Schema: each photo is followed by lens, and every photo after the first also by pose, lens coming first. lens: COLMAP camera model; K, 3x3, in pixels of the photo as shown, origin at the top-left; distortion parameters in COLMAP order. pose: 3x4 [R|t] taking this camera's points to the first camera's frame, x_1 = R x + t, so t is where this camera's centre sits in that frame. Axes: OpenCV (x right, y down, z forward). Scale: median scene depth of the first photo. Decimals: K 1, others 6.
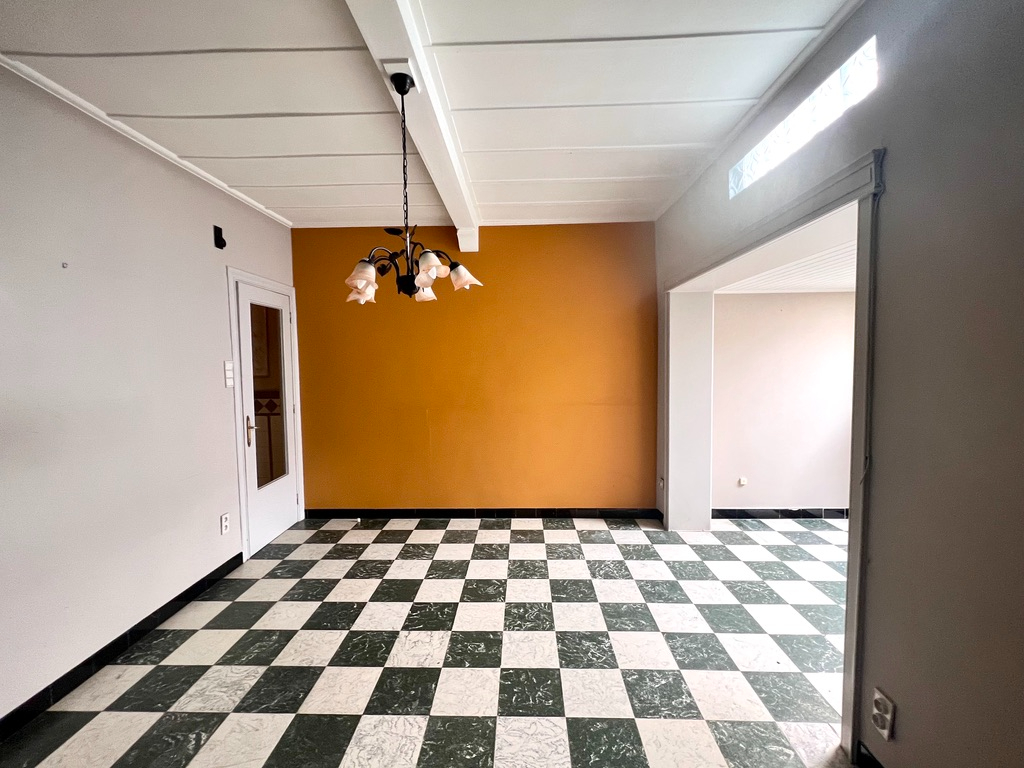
lens RADIAL K [[467.7, 0, 508.4], [0, 467.7, 388.9], [0, 0, 1]] dist [0.001109, 0.000088]
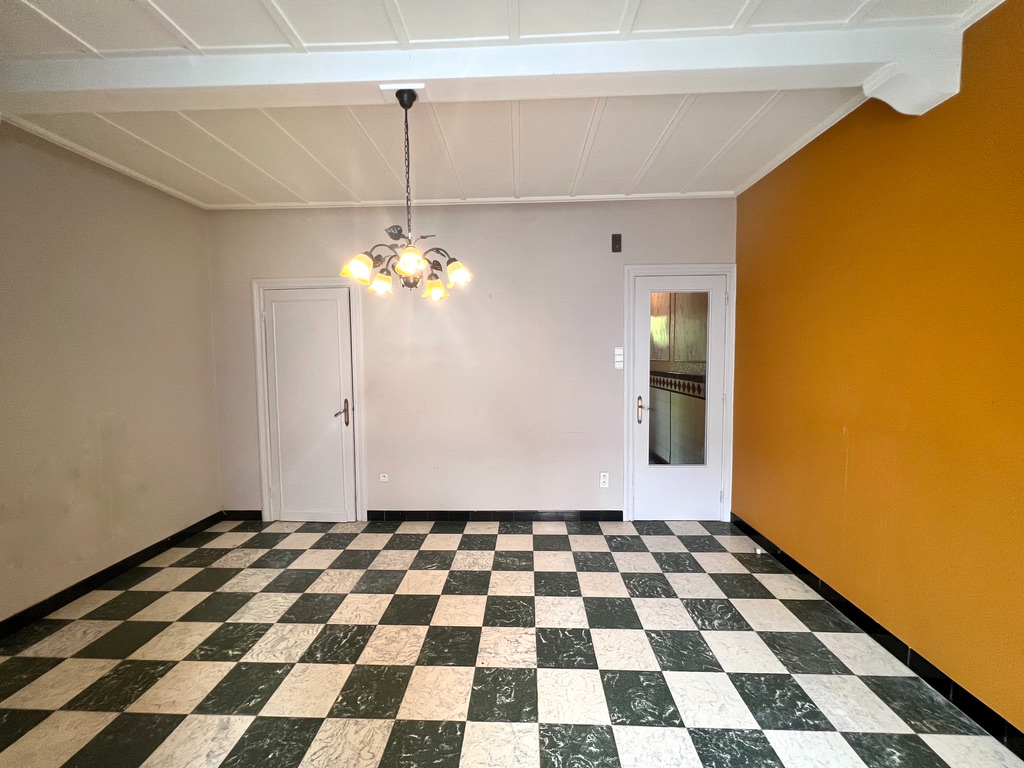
lens RADIAL K [[429.3, 0, 516.0], [0, 429.3, 382.6], [0, 0, 1]] dist [-0.000565, -0.000070]
pose [[-0.057315, 0.074478, -0.995574, 0.479136], [-0.055515, 0.995433, 0.077664, -0.036529], [0.996811, 0.059720, -0.052918, 0.772188]]
